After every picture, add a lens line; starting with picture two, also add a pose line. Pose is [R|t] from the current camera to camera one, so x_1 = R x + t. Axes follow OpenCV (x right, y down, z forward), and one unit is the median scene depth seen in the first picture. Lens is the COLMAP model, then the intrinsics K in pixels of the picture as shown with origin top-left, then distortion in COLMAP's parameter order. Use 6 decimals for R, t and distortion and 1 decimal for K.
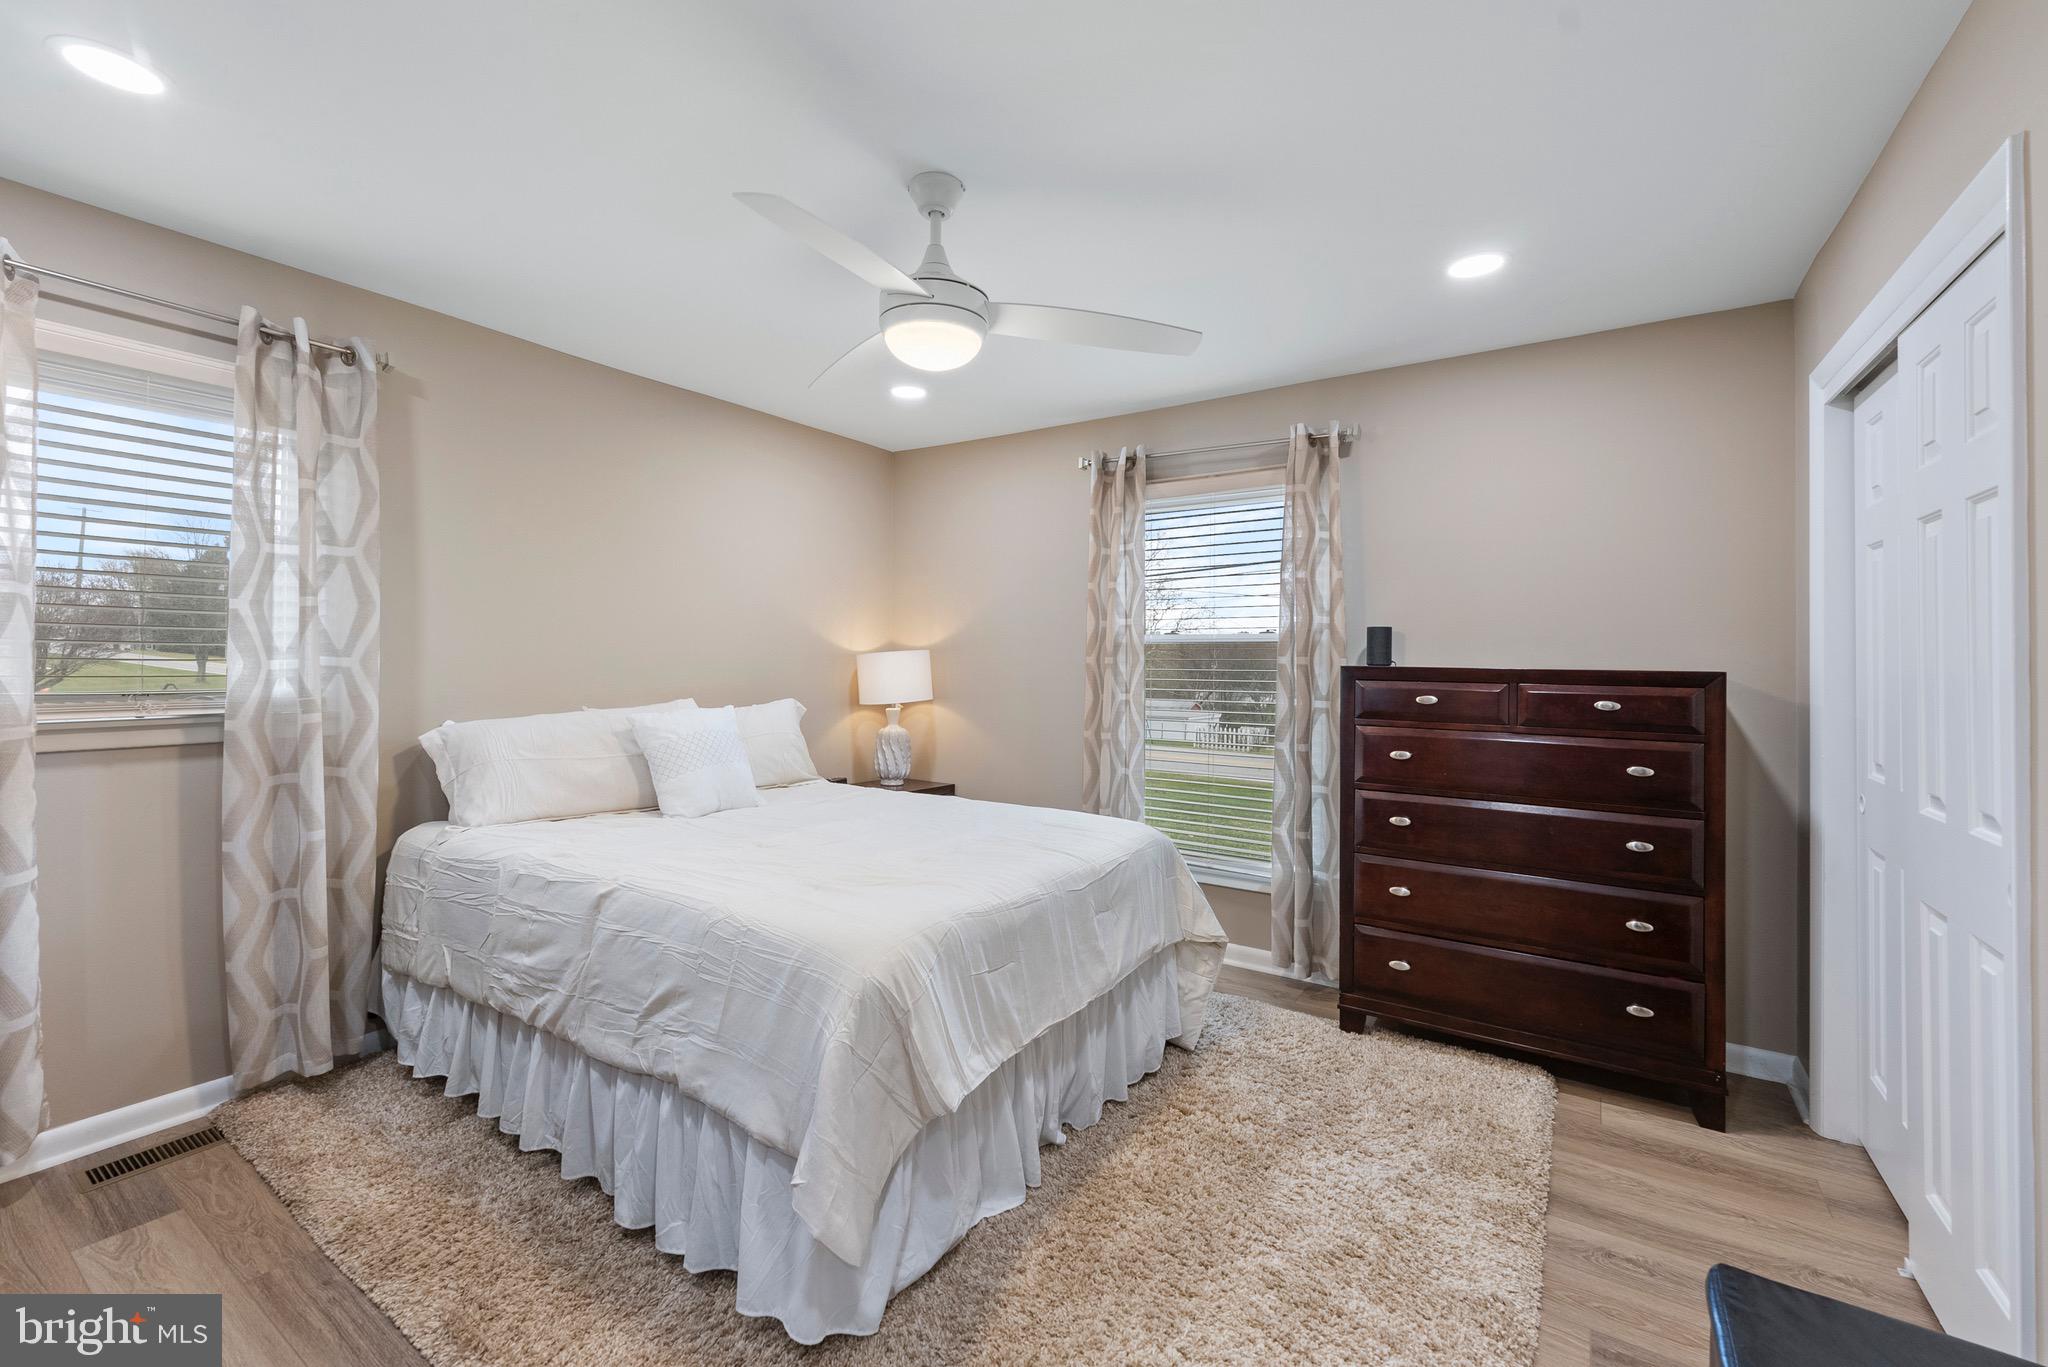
lens RADIAL K [[835.7, 0, 1019.9], [0, 835.7, 668.5], [0, 0, 1]] dist [-0.002910, 0.000944]
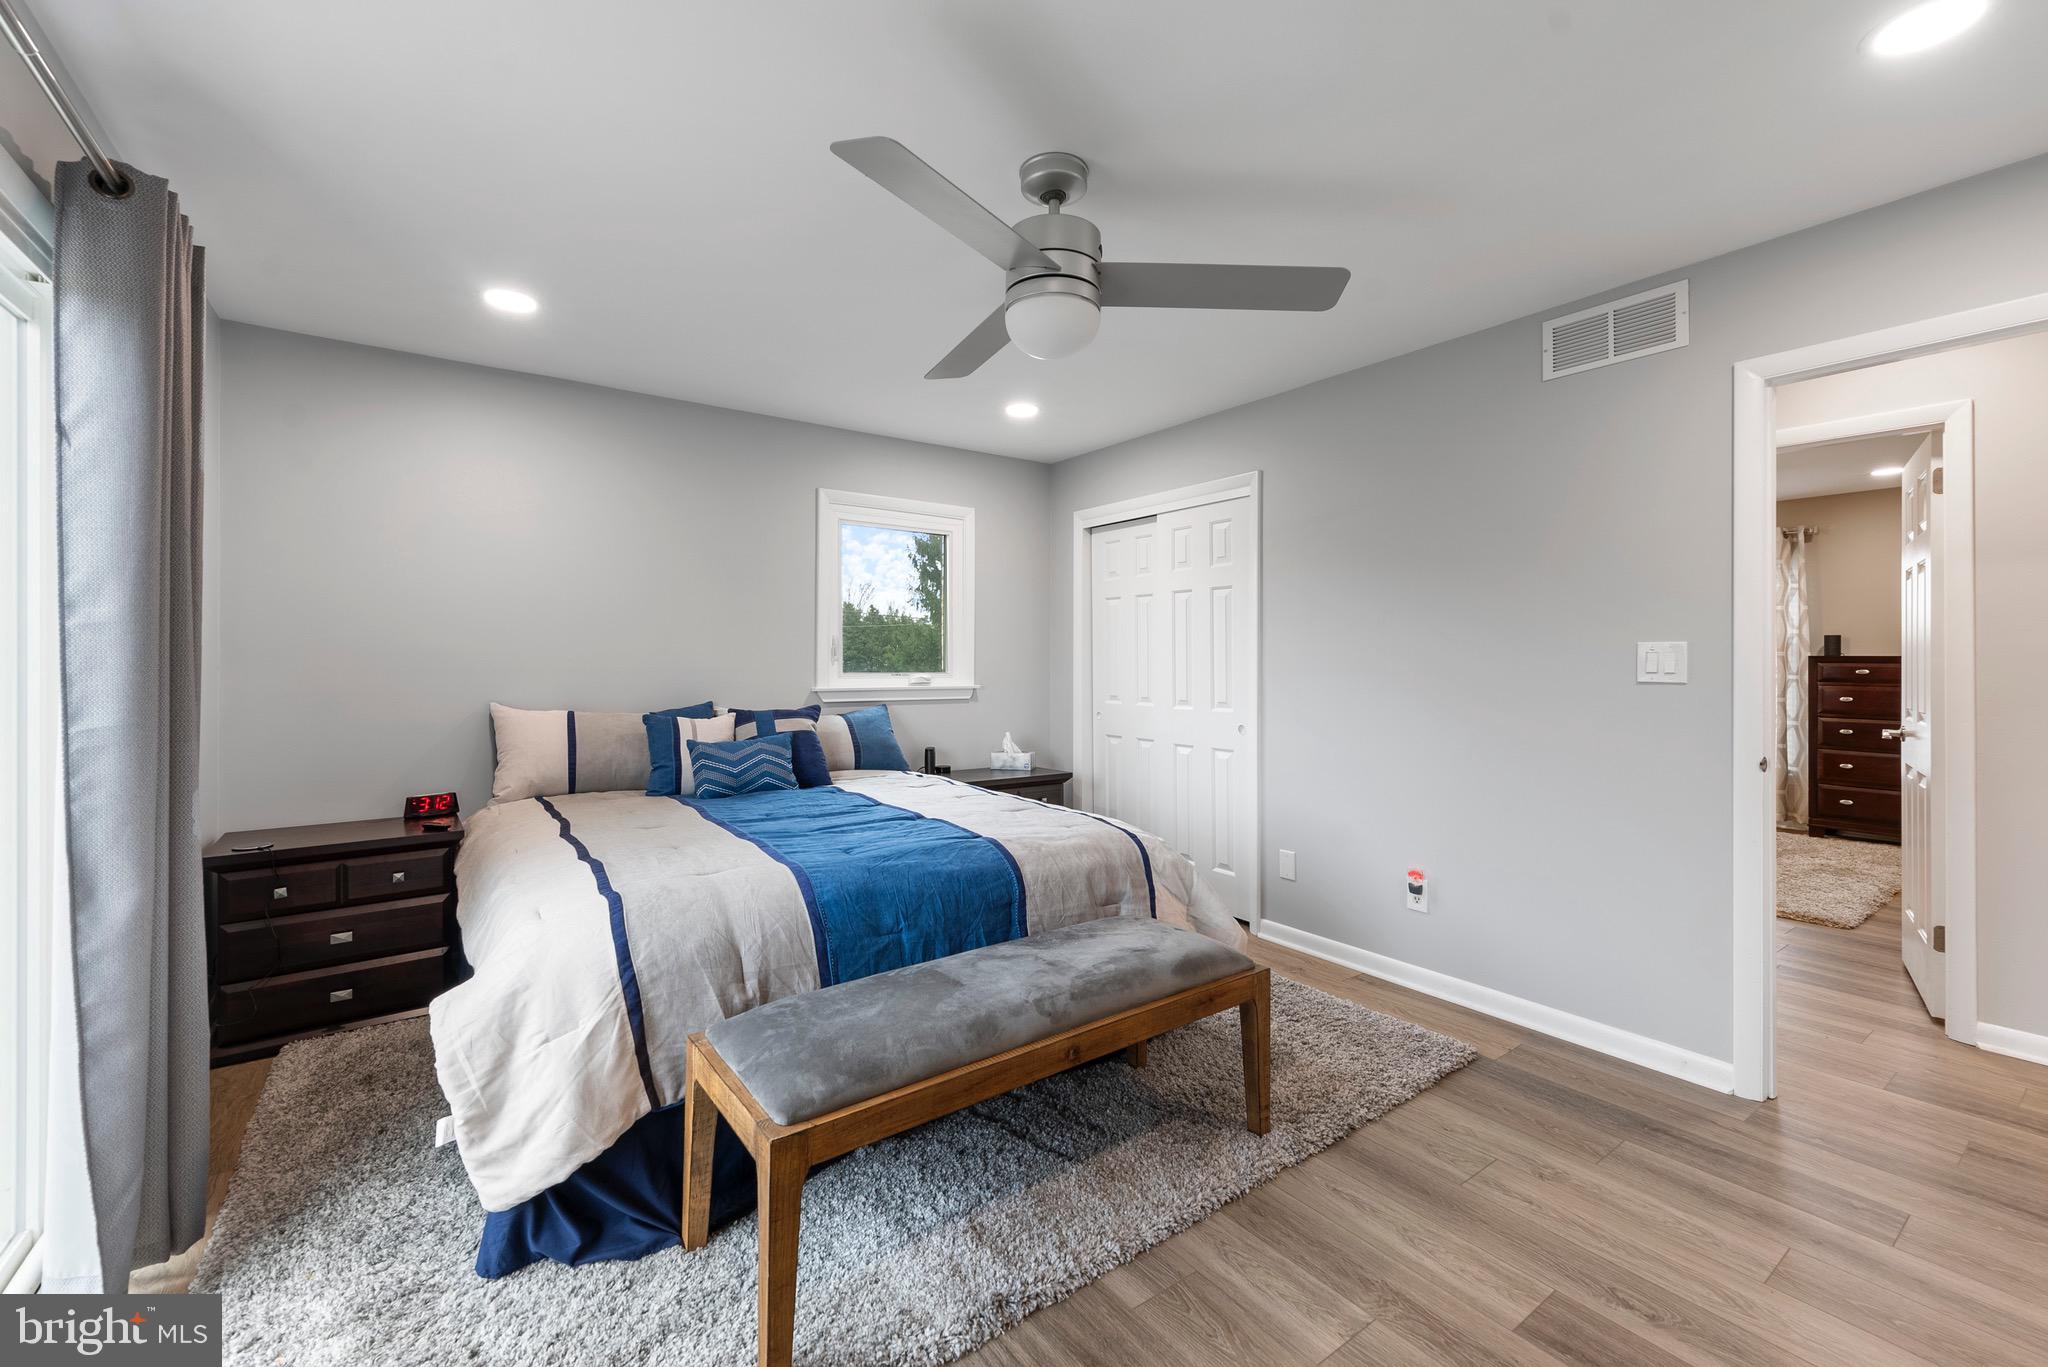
lens RADIAL K [[835.7, 0, 1030.0], [0, 835.7, 664.4], [0, 0, 1]] dist [-0.002910, 0.000944]
pose [[0.935563, -0.005058, -0.353124, -0.579170], [0.004840, 0.999987, -0.001499, 0.010120], [0.353127, -0.000307, 0.935575, -1.352420]]
